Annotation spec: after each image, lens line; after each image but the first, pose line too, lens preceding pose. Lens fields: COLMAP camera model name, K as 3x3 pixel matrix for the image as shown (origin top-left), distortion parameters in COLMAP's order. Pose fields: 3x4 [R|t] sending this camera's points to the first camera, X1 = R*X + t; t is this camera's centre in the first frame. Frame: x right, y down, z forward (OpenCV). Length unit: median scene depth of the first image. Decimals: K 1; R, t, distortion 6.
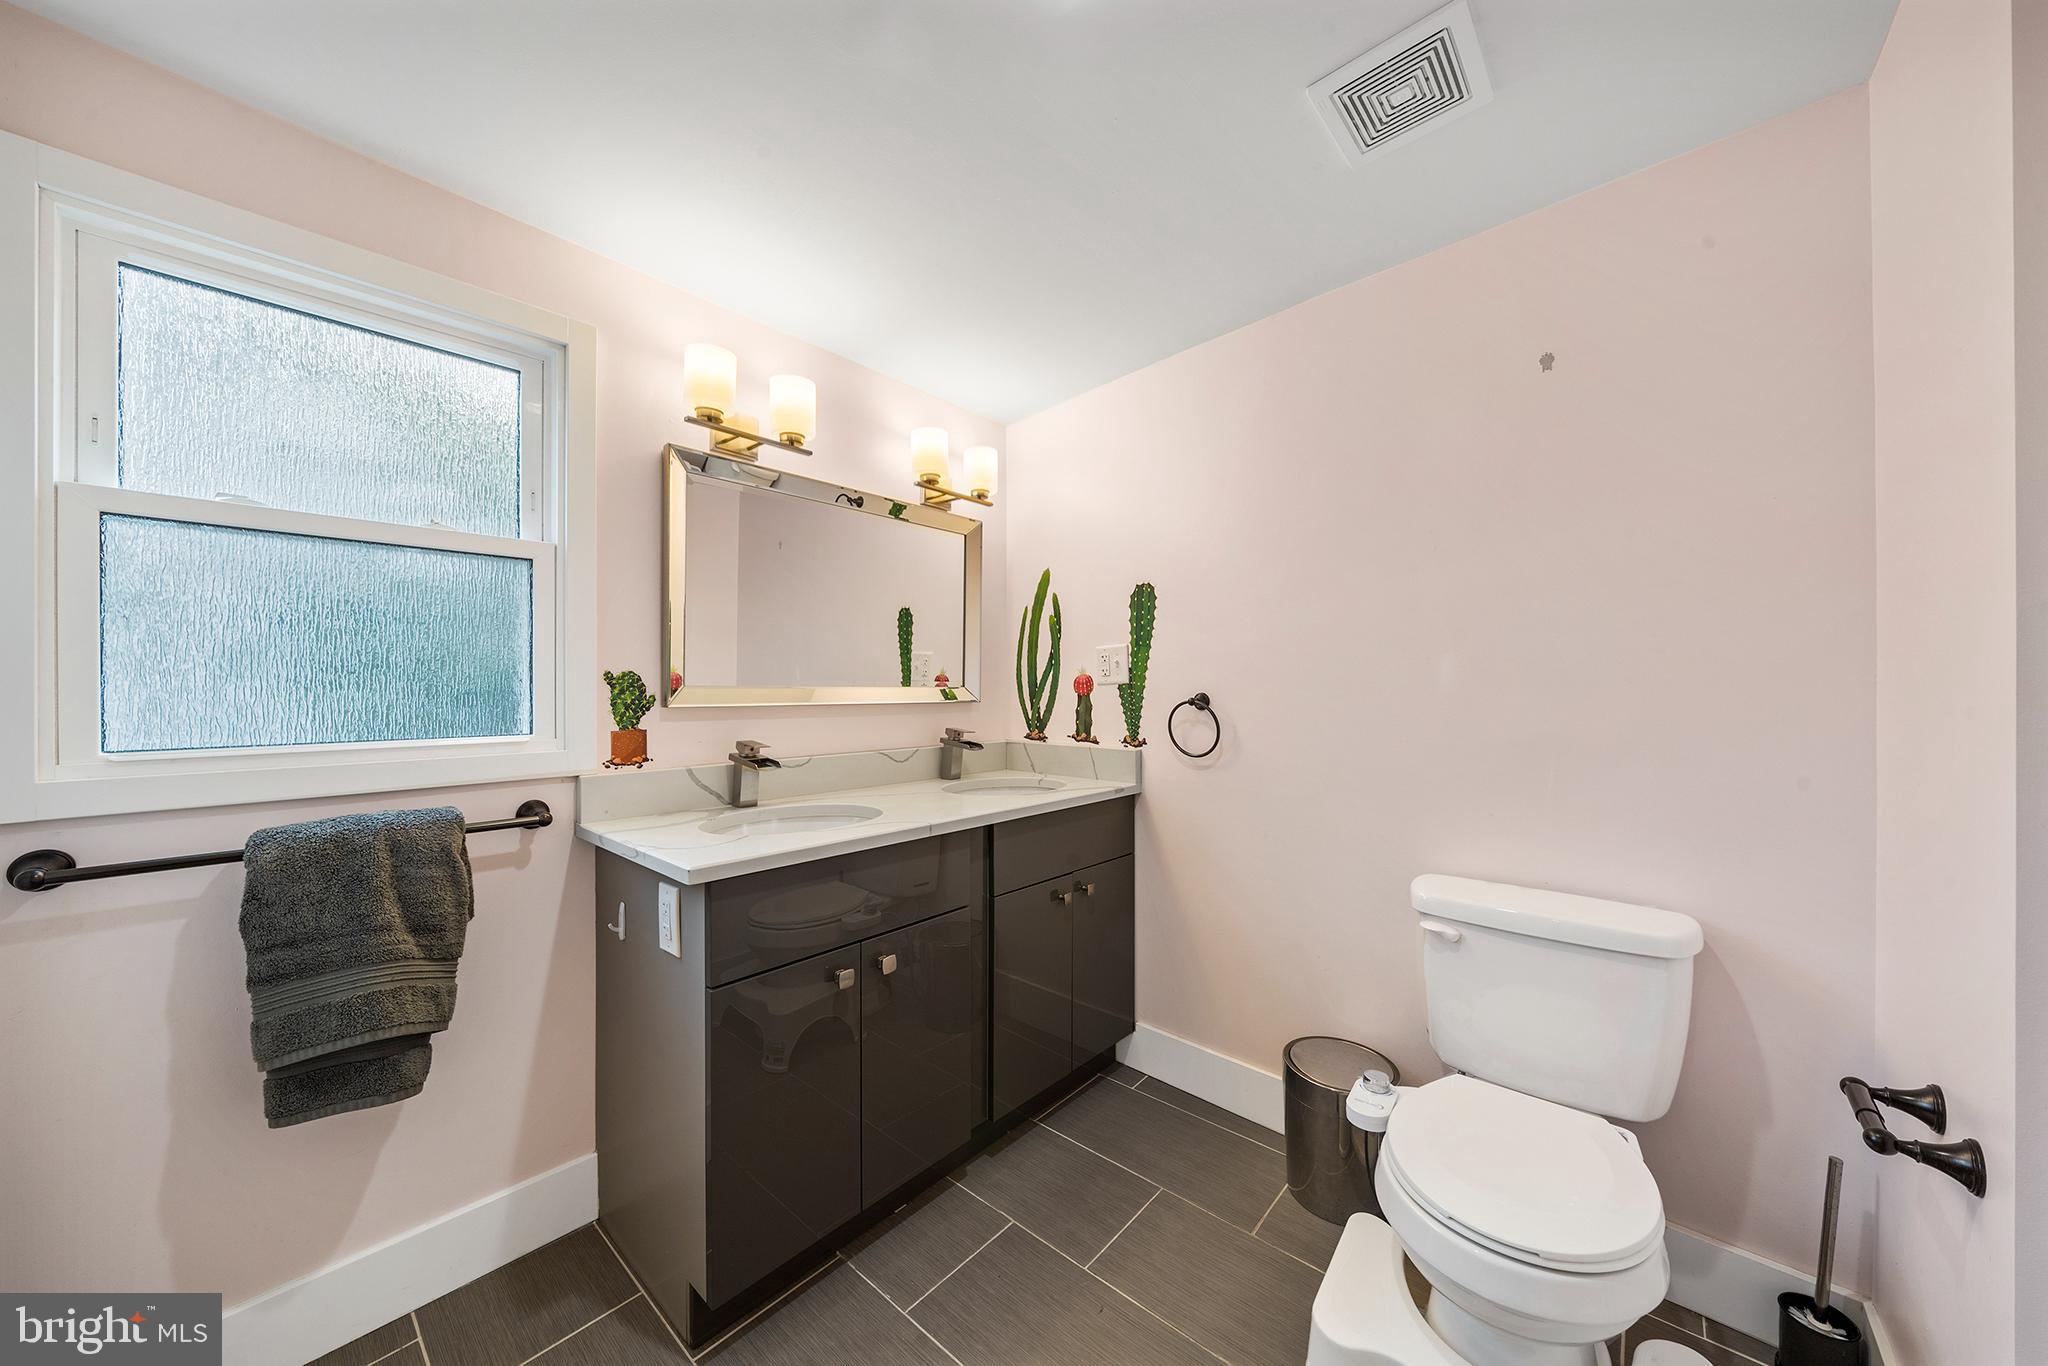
lens RADIAL K [[716.2, 0, 1024.0], [0, 716.2, 683.0], [0, 0, 1]] dist [-0.000959, -0.000025]
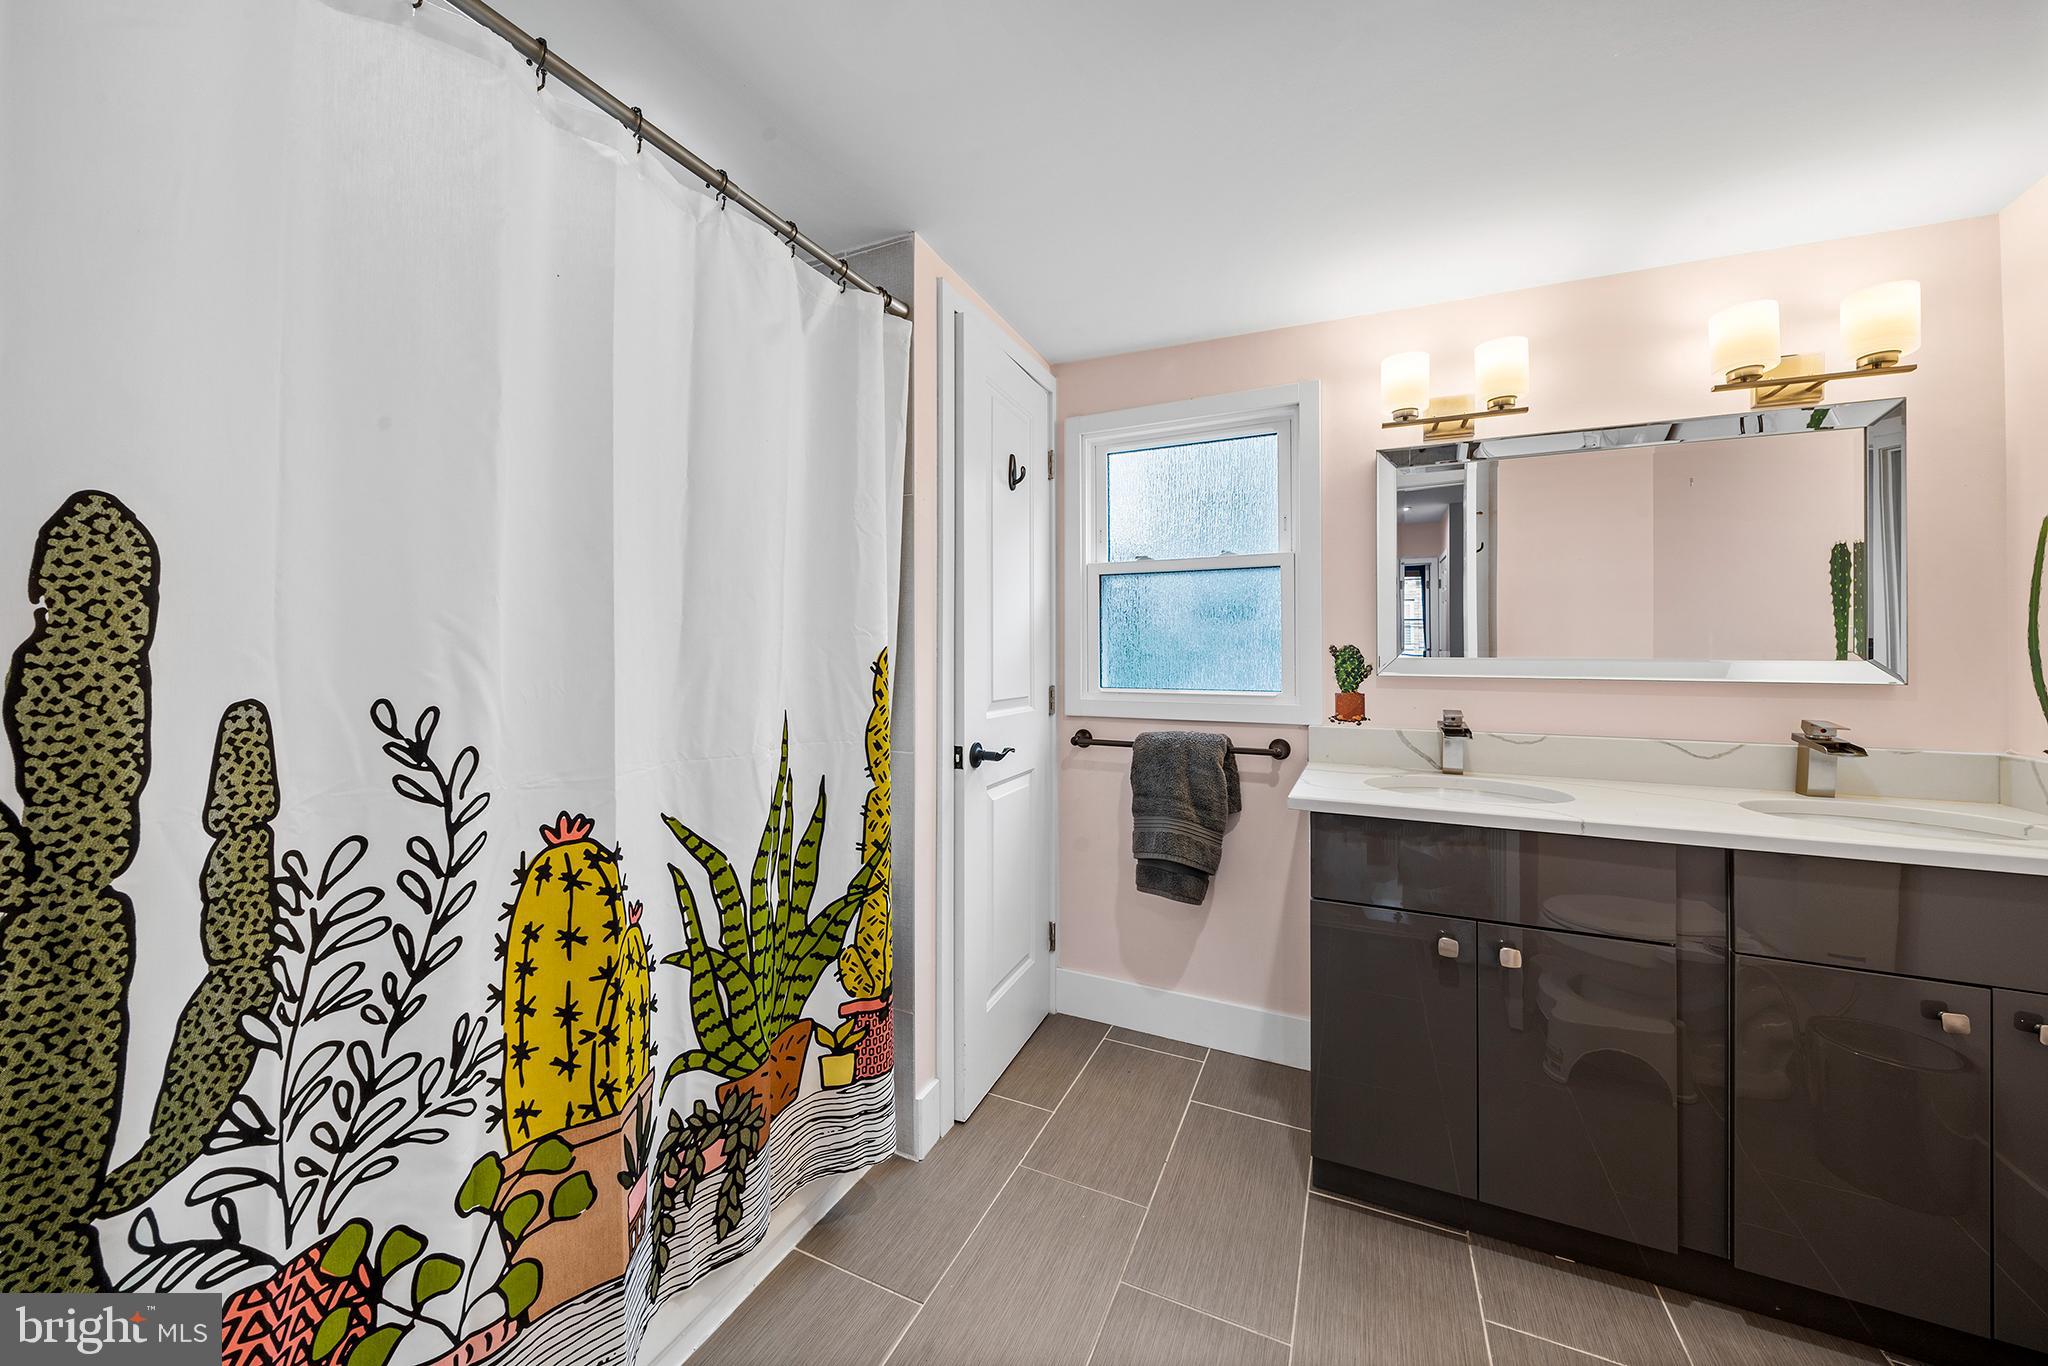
lens RADIAL K [[718.6, 0, 1027.0], [0, 718.6, 645.9], [0, 0, 1]] dist [0.000242, -0.000006]
pose [[0.279759, -0.013516, -0.959975, 0.515444], [0.000757, 0.999904, -0.013857, 0.001639], [0.960070, 0.003150, 0.279742, 0.134611]]
